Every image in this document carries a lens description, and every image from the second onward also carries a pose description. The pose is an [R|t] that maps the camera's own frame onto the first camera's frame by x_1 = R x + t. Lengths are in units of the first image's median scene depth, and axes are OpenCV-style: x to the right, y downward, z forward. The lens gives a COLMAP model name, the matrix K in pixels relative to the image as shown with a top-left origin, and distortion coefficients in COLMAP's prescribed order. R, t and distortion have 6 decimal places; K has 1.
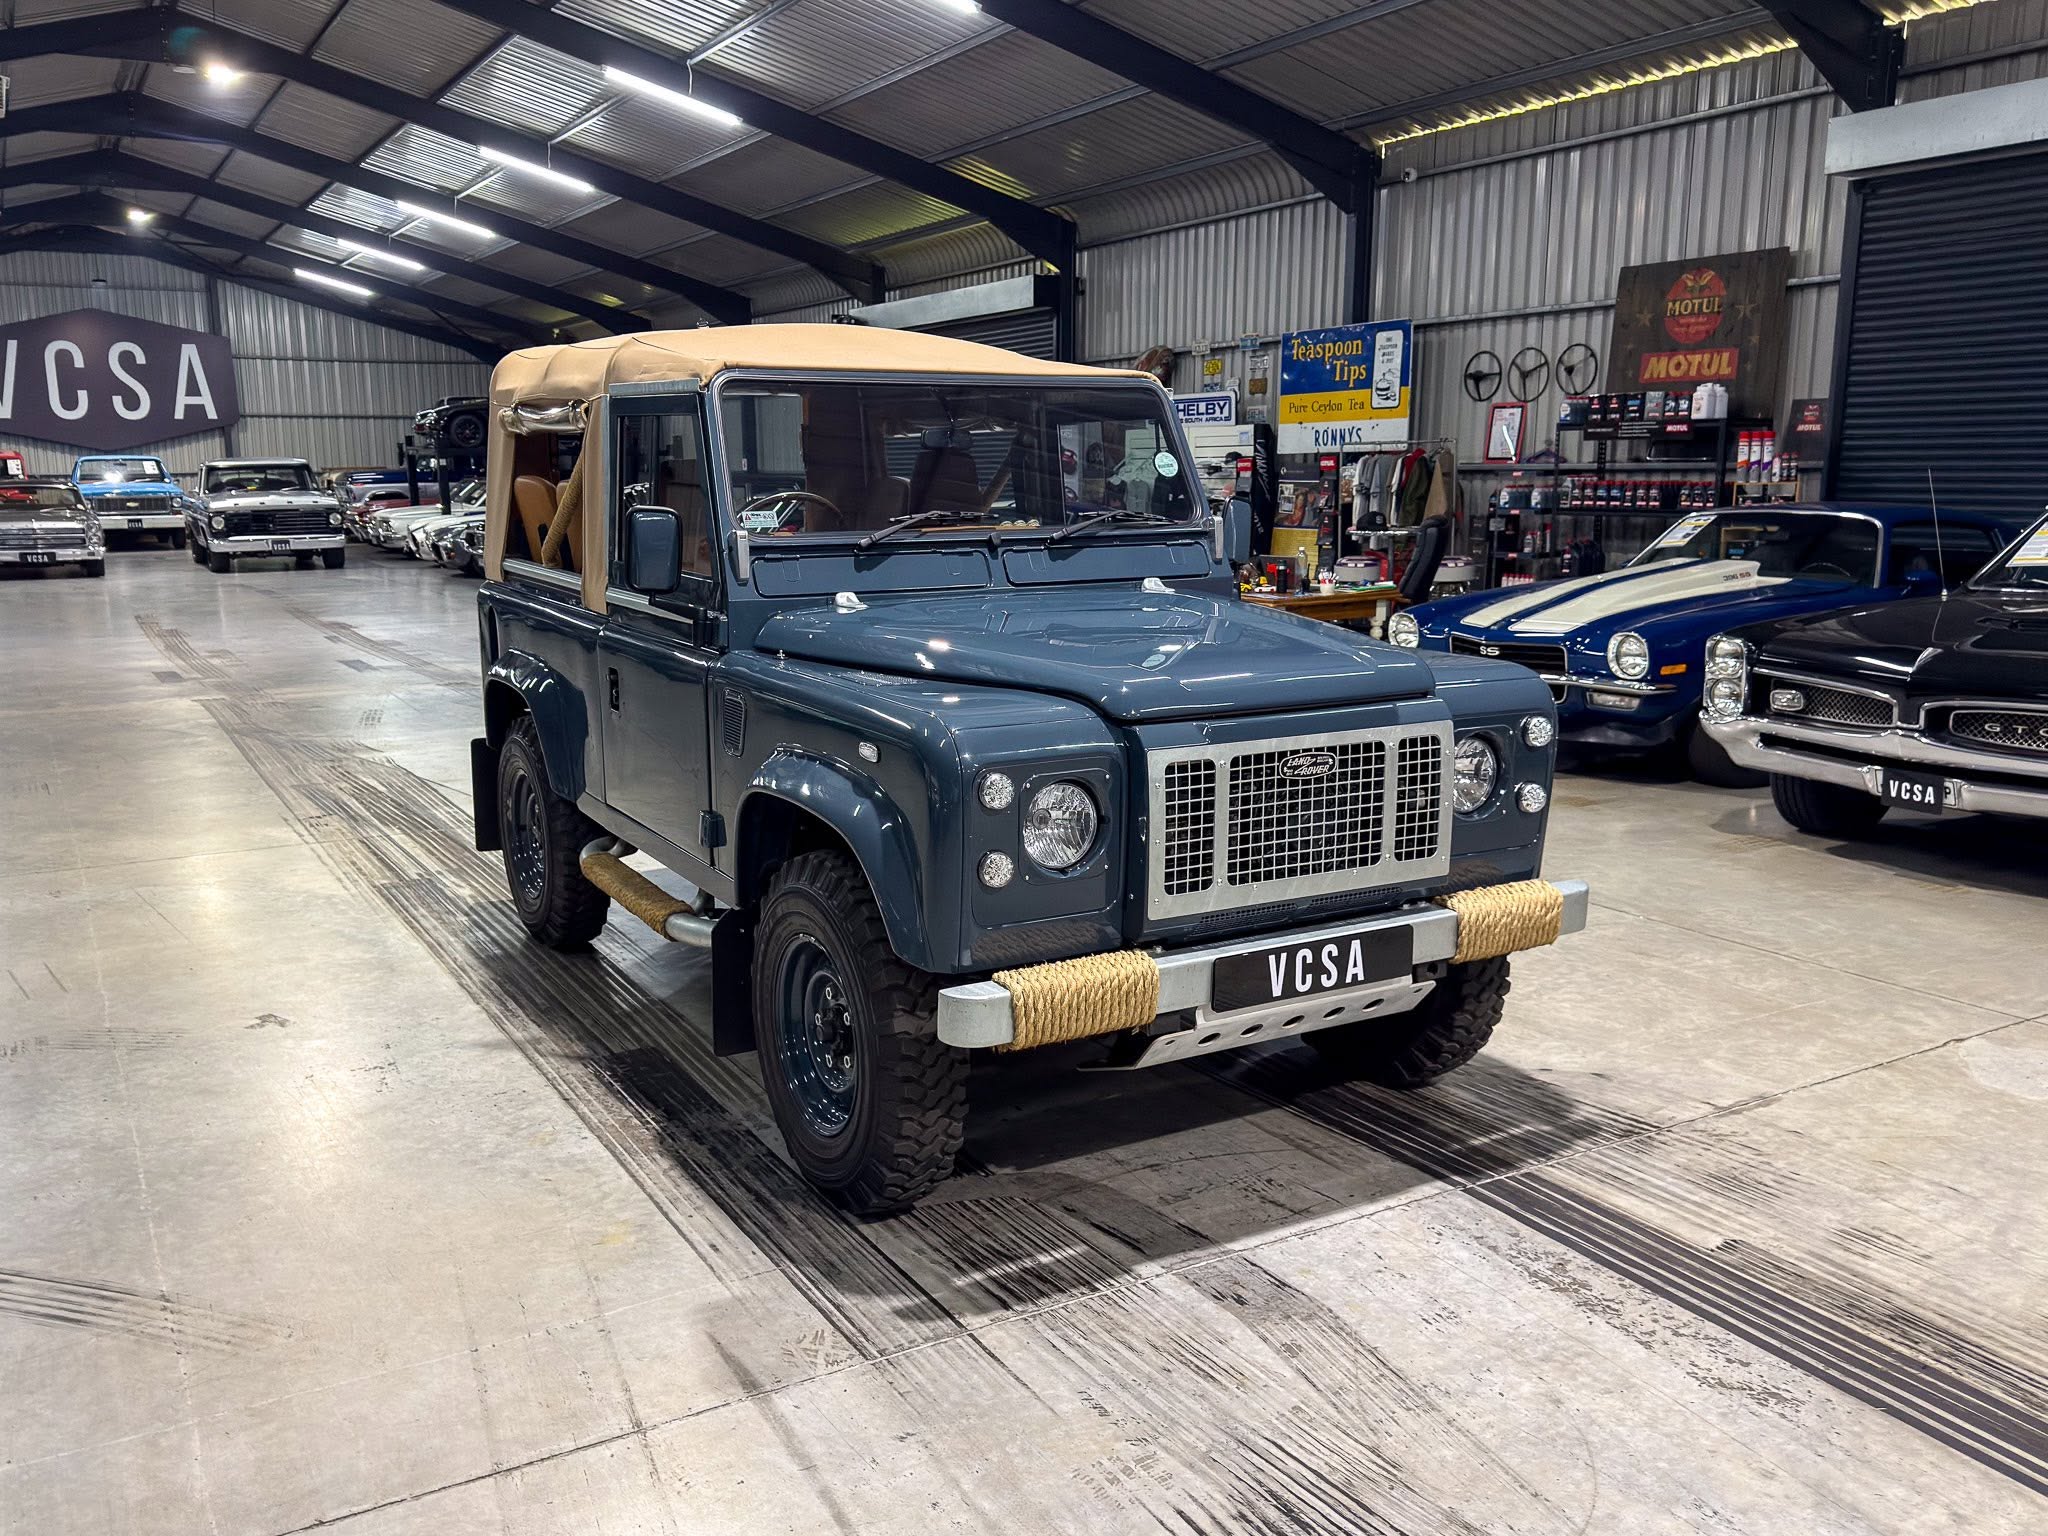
lens RADIAL K [[1656.8, 0, 952.6], [0, 1656.8, 804.8], [0, 0, 1]] dist [0.074633, -0.085757]
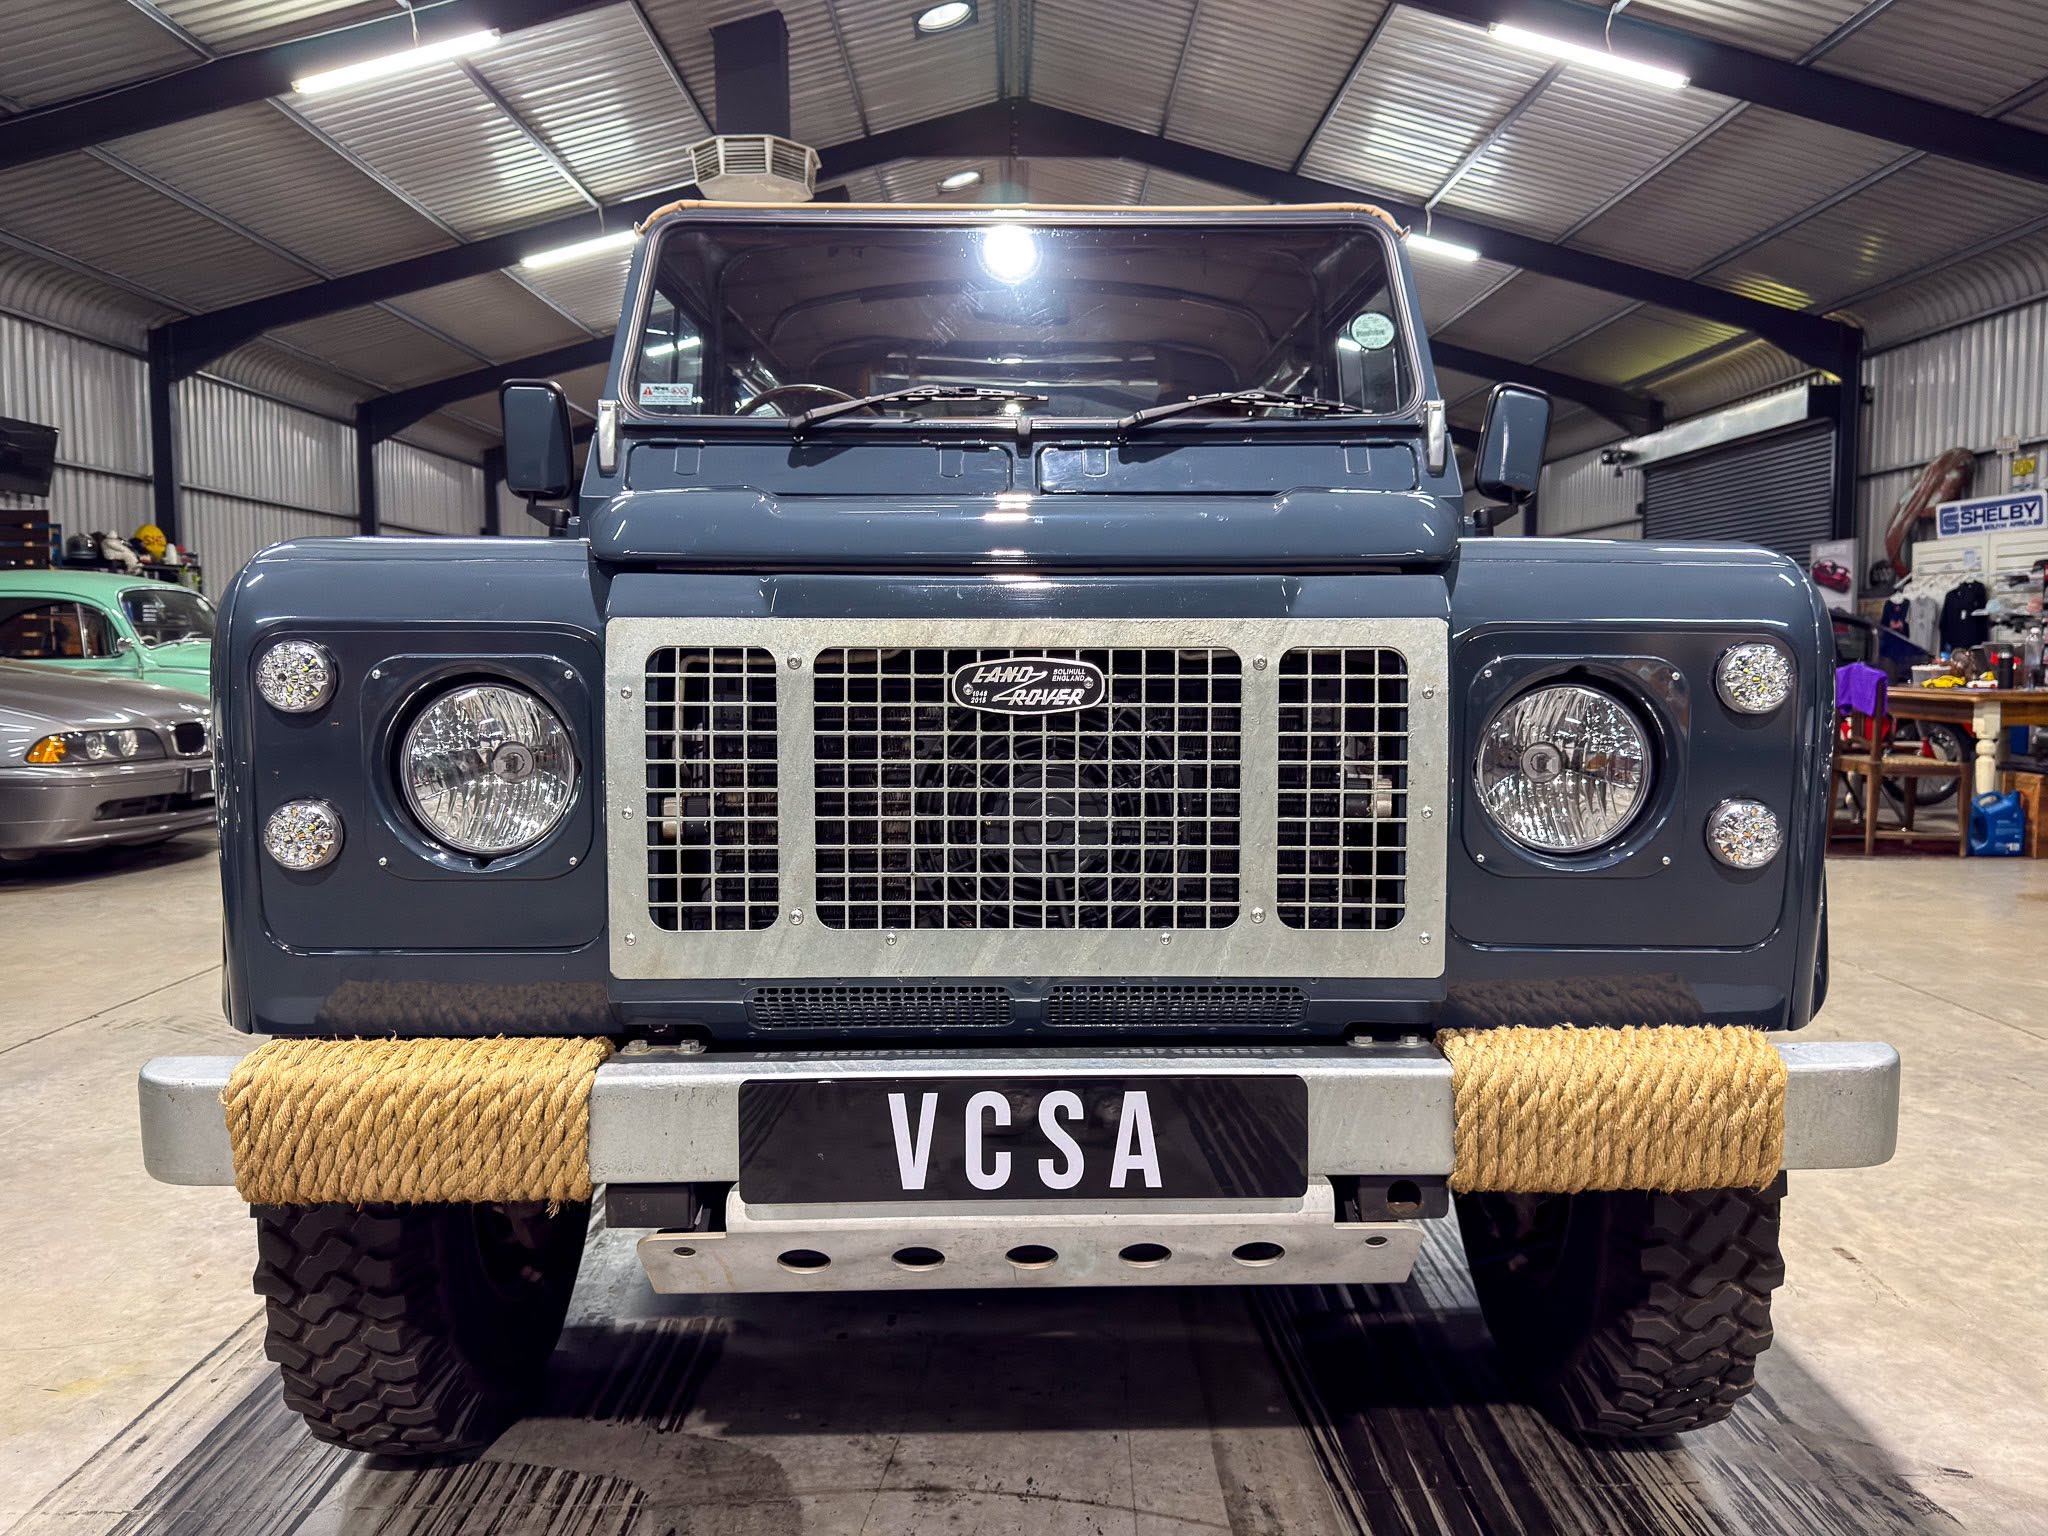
lens RADIAL K [[1499.3, 0, 1062.5], [0, 1499.3, 733.2], [0, 0, 1]] dist [0.007422, -0.008748]
pose [[0.886846, 0.035459, -0.460702, 0.372080], [-0.097957, 0.988816, -0.112459, 0.031282], [0.451562, 0.144863, 0.880401, 0.577562]]
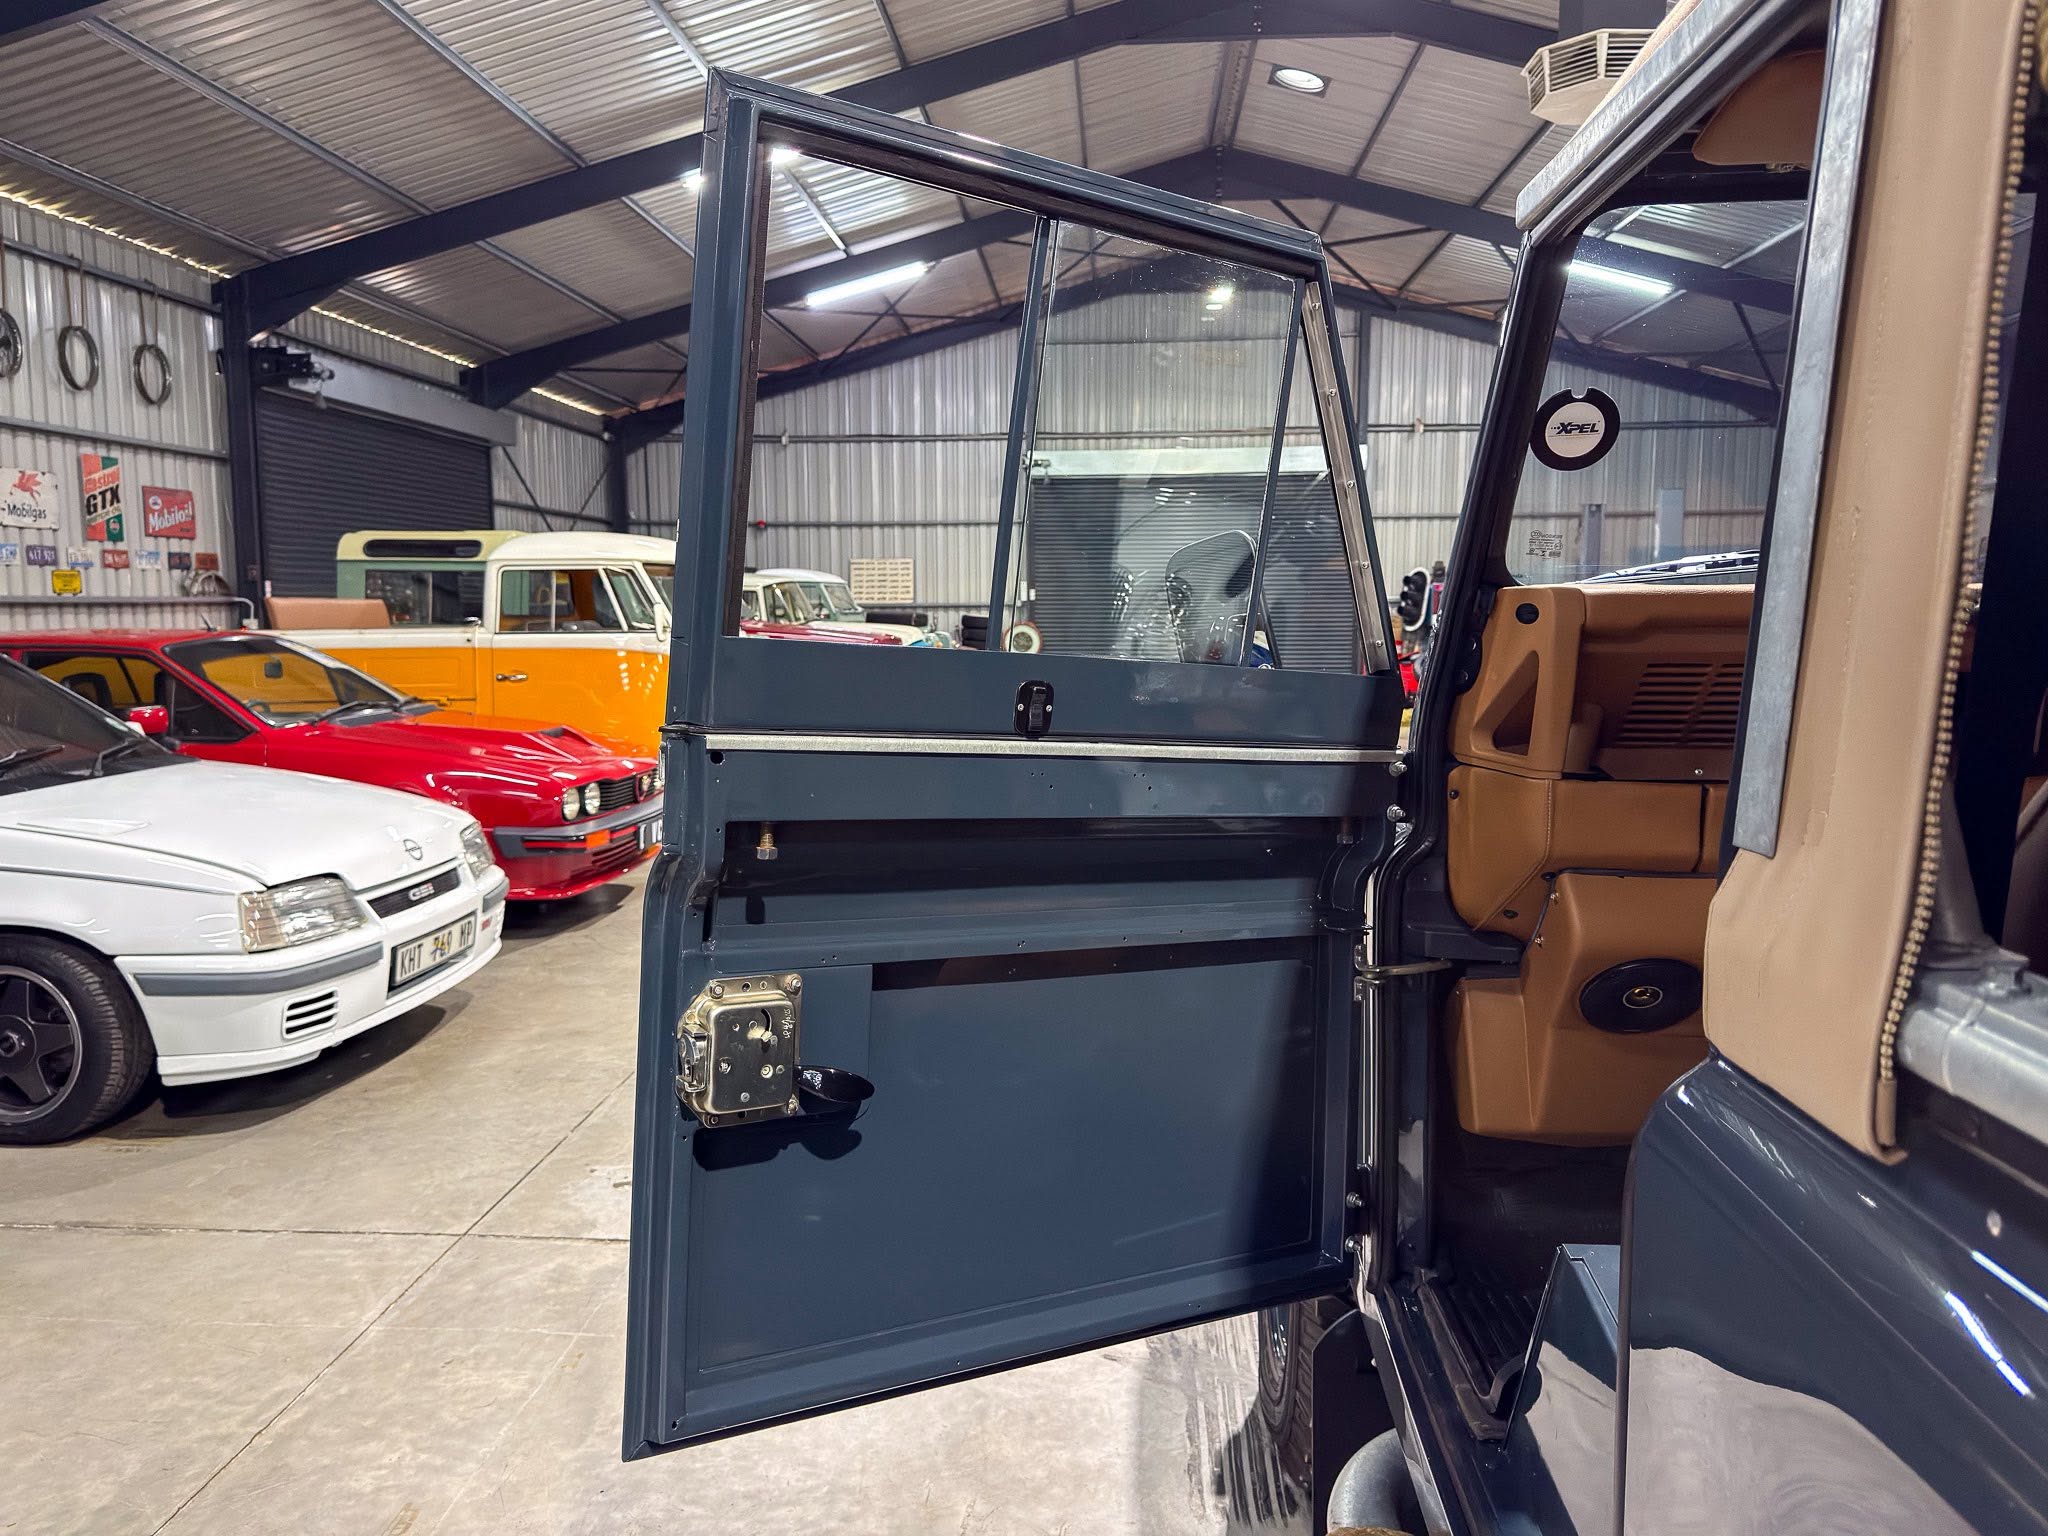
lens RADIAL K [[1434.3, 0, 1059.5], [0, 1434.3, 773.6], [0, 0, 1]] dist [0.004971, -0.005275]
pose [[-0.851301, -0.043981, 0.522832, 0.063356], [0.119939, 0.953783, 0.275522, -0.298265], [-0.510786, 0.297260, -0.806681, 1.690320]]
